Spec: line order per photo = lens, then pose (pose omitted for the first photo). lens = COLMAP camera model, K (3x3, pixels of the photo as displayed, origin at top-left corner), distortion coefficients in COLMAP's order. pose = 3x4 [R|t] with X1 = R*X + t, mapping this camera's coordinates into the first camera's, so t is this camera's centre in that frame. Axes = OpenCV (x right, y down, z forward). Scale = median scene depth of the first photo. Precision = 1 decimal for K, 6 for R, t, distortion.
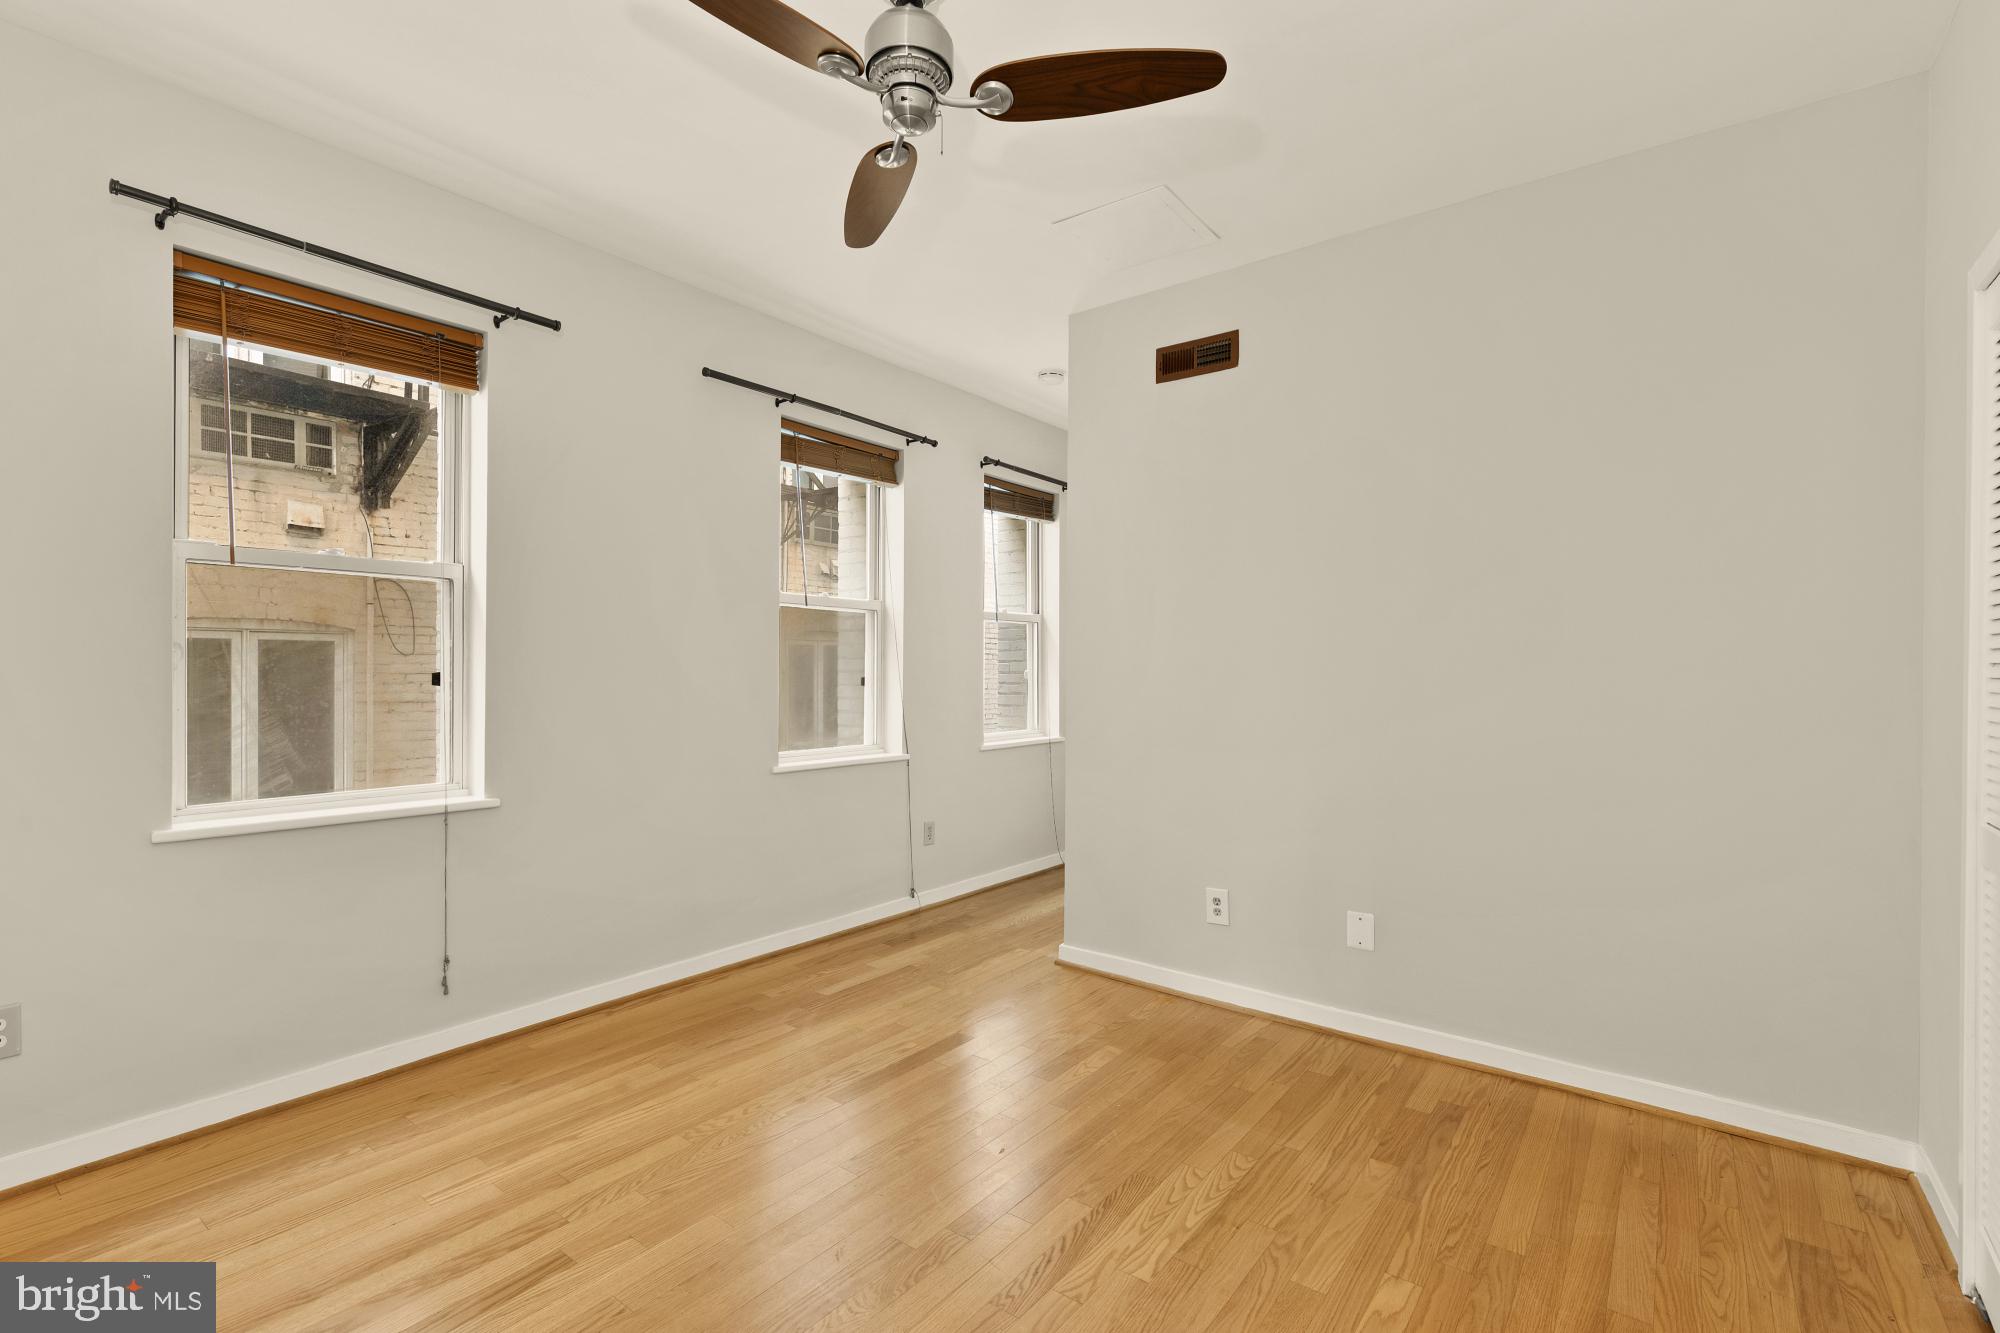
lens RADIAL K [[904.4, 0, 1002.1], [0, 904.4, 672.6], [0, 0, 1]] dist [0.008306, -0.000855]
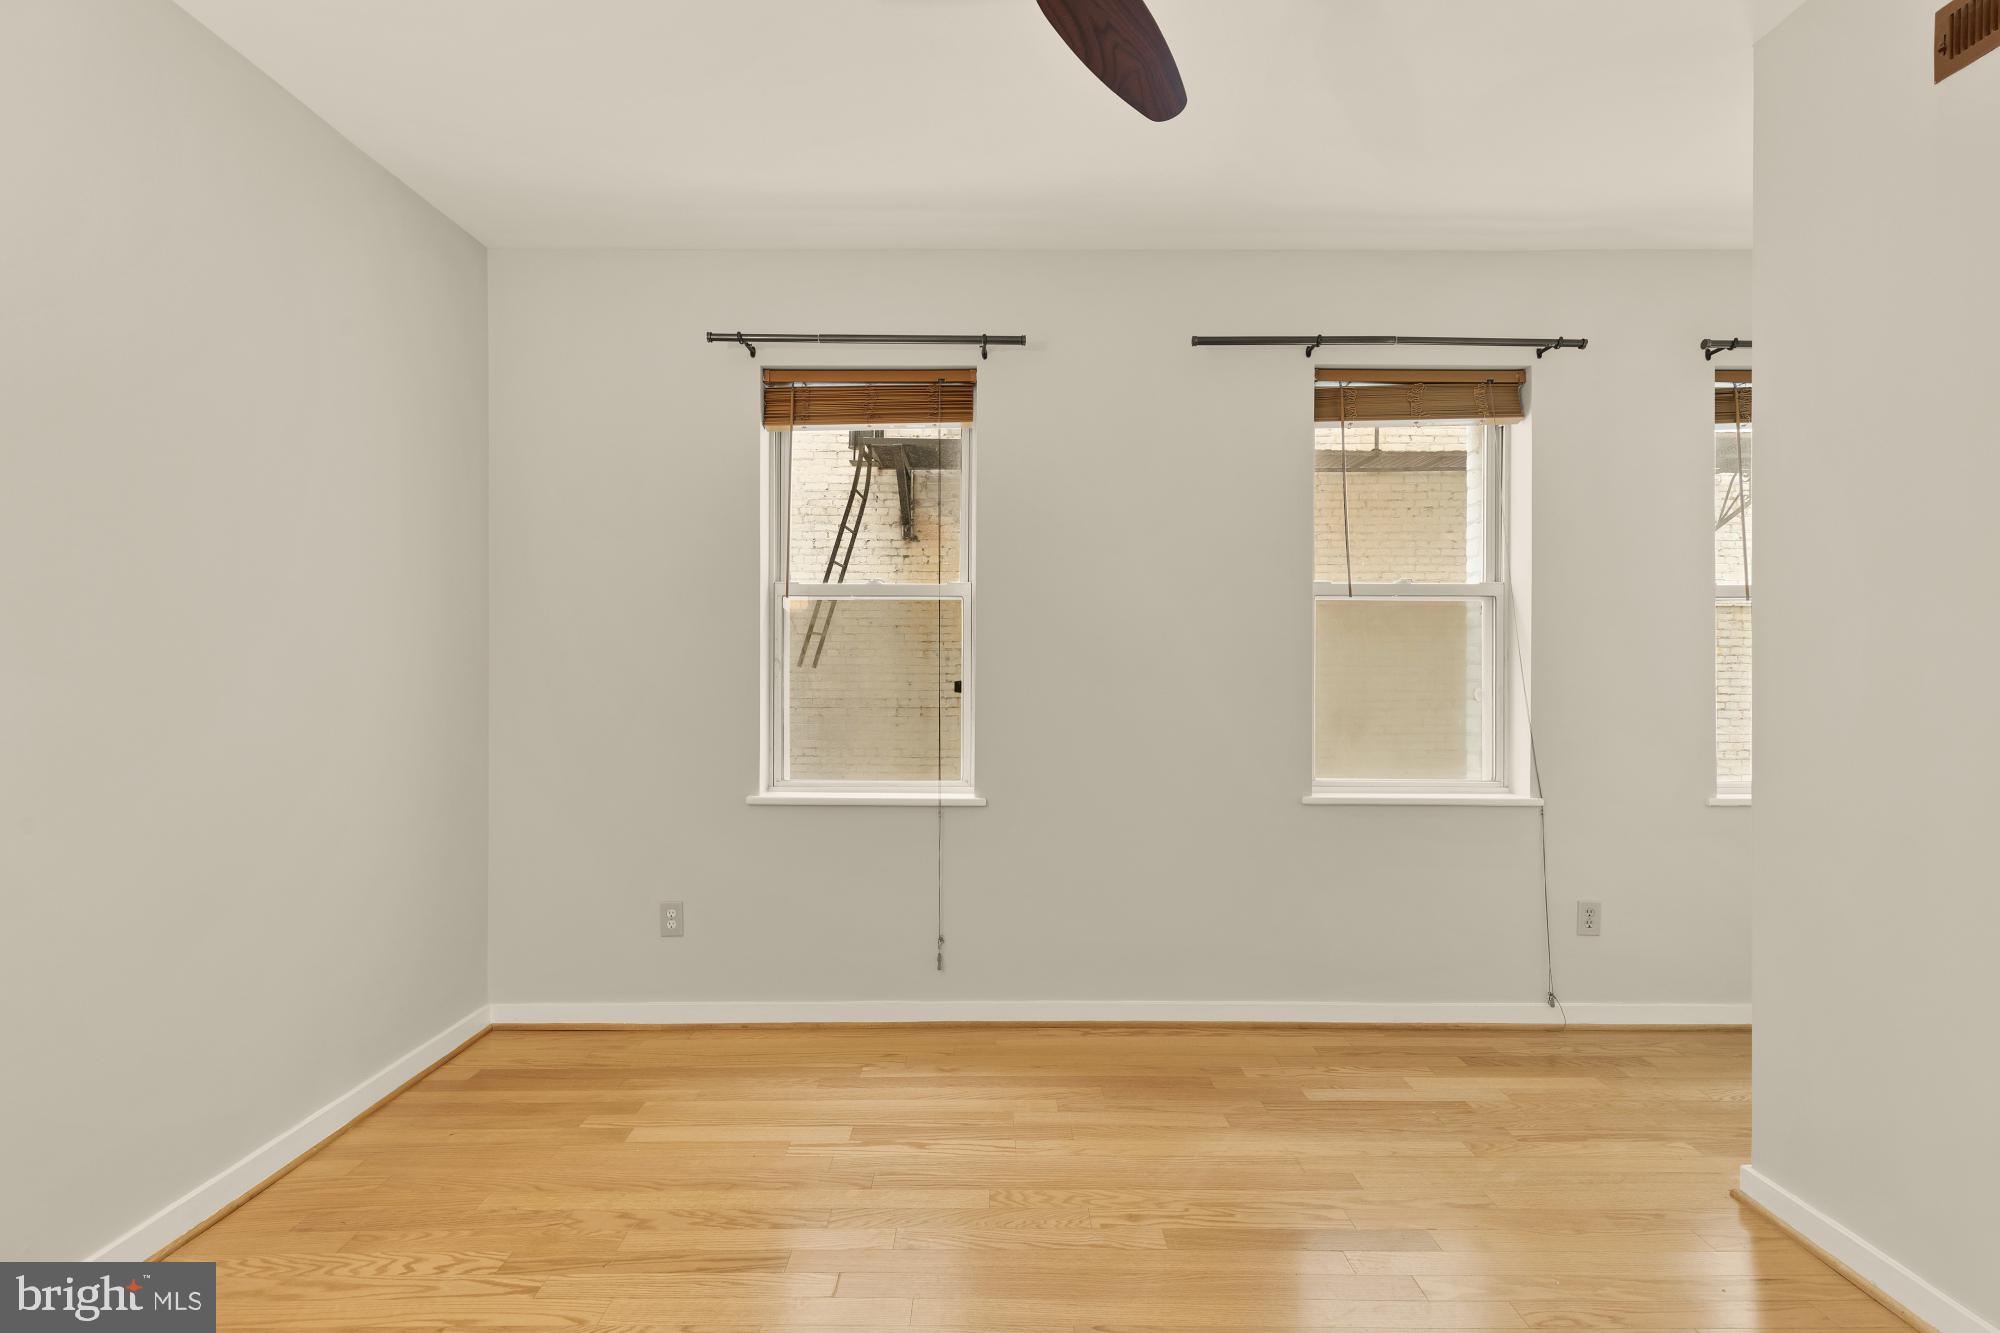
lens RADIAL K [[894.5, 0, 1003.7], [0, 894.5, 674.3], [0, 0, 1]] dist [0.006913, -0.000816]
pose [[0.607897, -0.005569, -0.793996, 0.278244], [-0.002414, 0.999958, -0.008862, 0.002059], [0.794012, 0.007304, 0.607858, 0.355701]]
